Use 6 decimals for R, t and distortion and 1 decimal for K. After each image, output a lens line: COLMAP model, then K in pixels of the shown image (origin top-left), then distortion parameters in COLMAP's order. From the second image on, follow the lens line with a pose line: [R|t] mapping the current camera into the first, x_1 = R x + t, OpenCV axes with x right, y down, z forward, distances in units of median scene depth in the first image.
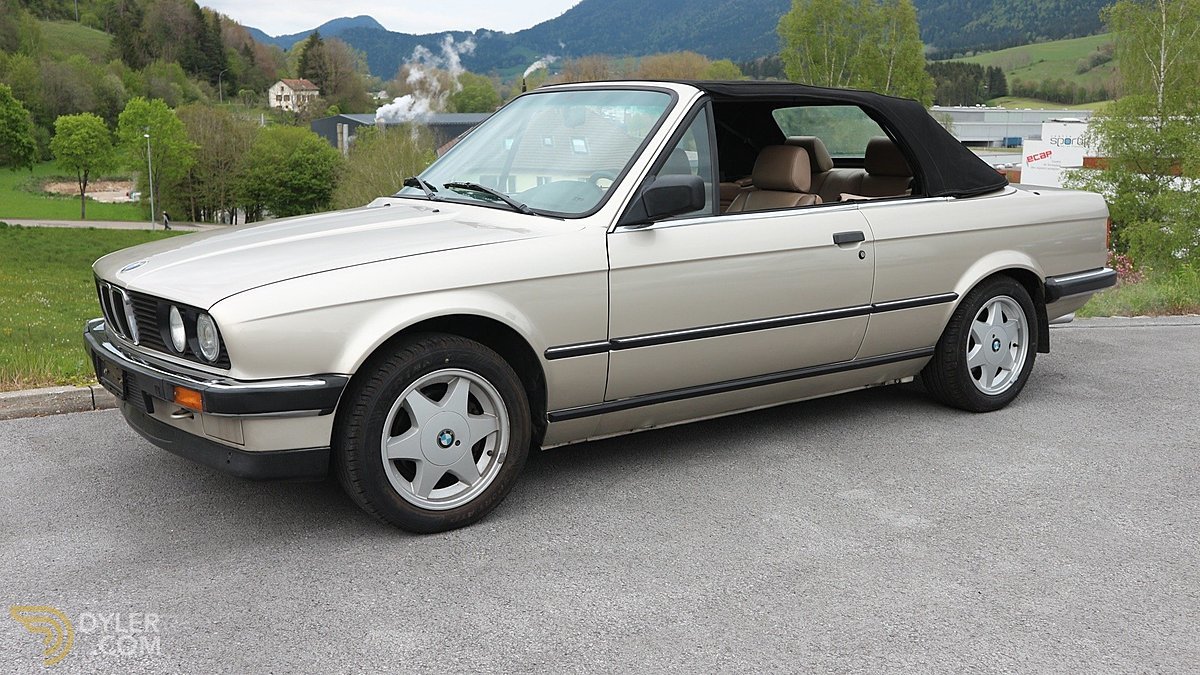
lens RADIAL K [[1207.4, 0, 599.6], [0, 1207.4, 349.0], [0, 0, 1]] dist [-0.016169, 0.000000]
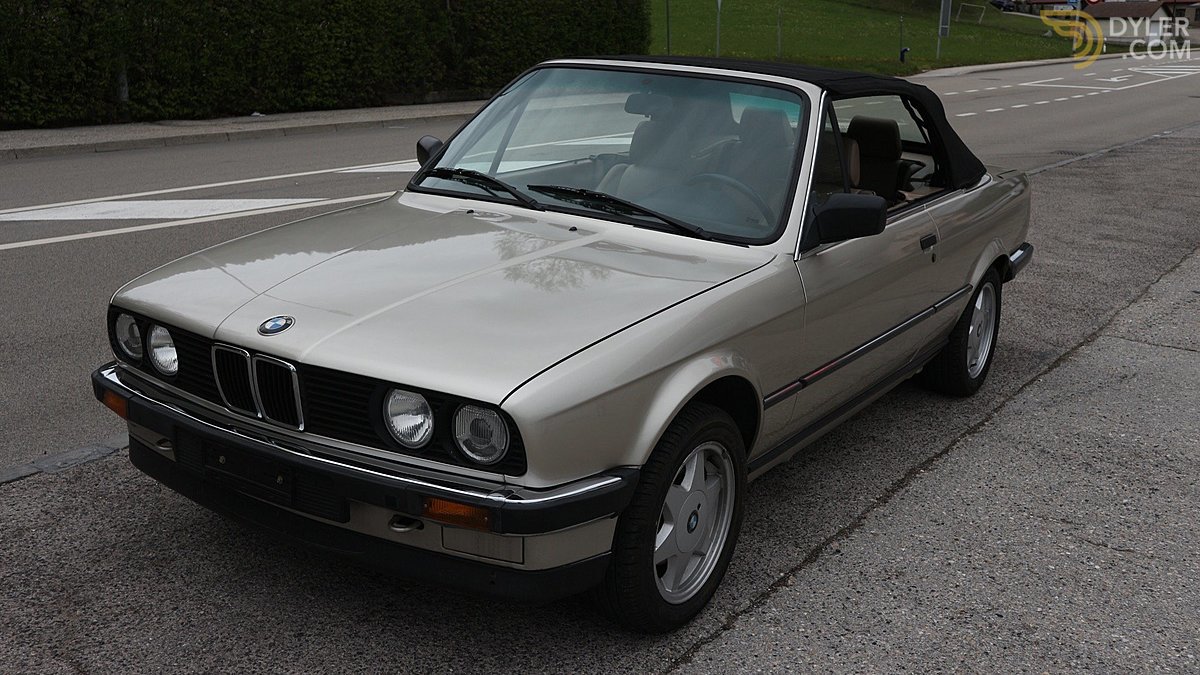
lens RADIAL K [[1216.6, 0, 589.8], [0, 1216.6, 340.8], [0, 0, 1]] dist [-0.013483, 0.000000]
pose [[0.930958, -0.047155, 0.362068, -0.417157], [0.014741, 0.995671, 0.091773, -0.109359], [-0.364828, -0.080100, 0.927623, 0.188864]]
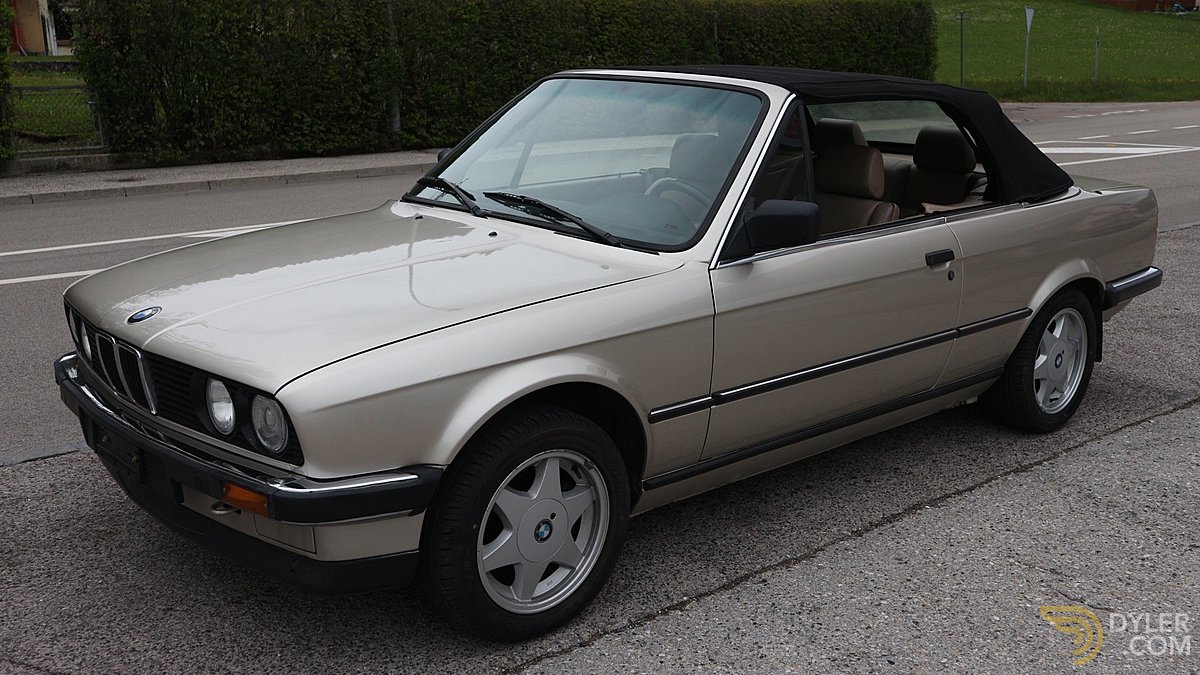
lens RADIAL K [[1216.6, 0, 592.3], [0, 1216.6, 345.2], [0, 0, 1]] dist [-0.013483, 0.000000]
pose [[0.993865, -0.005911, 0.110444, -0.153804], [-0.001603, 0.997696, 0.067821, -0.090394], [-0.110591, -0.067582, 0.991566, 0.134080]]
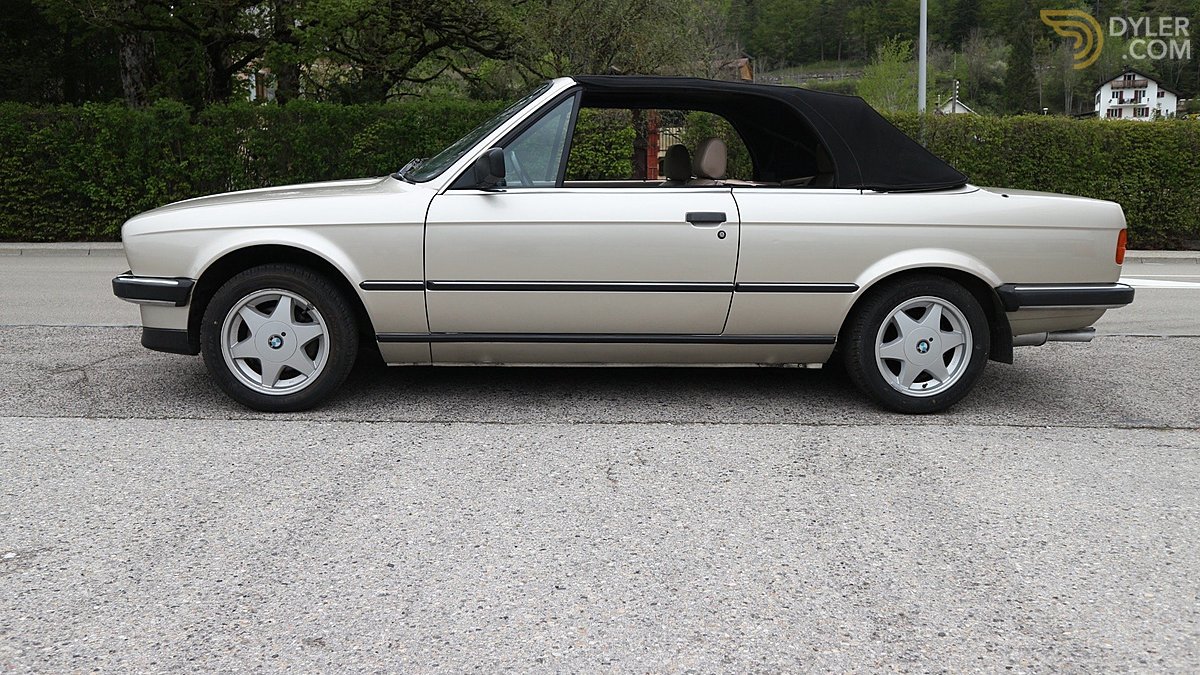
lens RADIAL K [[970.0, 0, 593.1], [0, 970.0, 346.9], [0, 0, 1]] dist [-0.088248, 0.065364]
pose [[0.853077, 0.114558, -0.509054, 0.586980], [-0.118468, 0.992647, 0.024856, 0.012770], [0.508159, 0.039103, 0.860375, 0.220242]]
